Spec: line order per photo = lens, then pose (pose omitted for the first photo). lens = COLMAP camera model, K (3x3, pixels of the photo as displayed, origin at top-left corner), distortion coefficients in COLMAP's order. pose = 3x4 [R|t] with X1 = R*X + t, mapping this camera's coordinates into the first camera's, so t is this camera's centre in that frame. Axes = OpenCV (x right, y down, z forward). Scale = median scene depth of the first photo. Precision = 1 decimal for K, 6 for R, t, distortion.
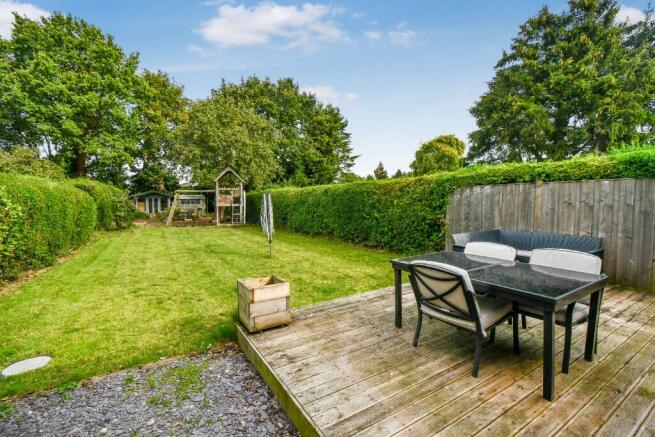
lens RADIAL K [[293.4, 0, 335.8], [0, 293.4, 220.2], [0, 0, 1]] dist [-0.000730, -0.000900]
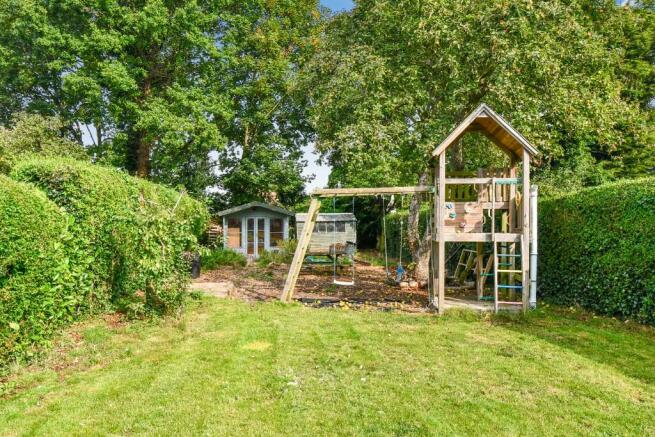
lens RADIAL K [[488.4, 0, 327.5], [0, 488.4, 218.5], [0, 0, 1]] dist [0.001925, 0.002237]
pose [[0.912992, -0.006036, -0.407934, -0.236072], [-0.027959, 0.996614, -0.077321, -0.022816], [0.407019, 0.081999, 0.909732, 0.394224]]
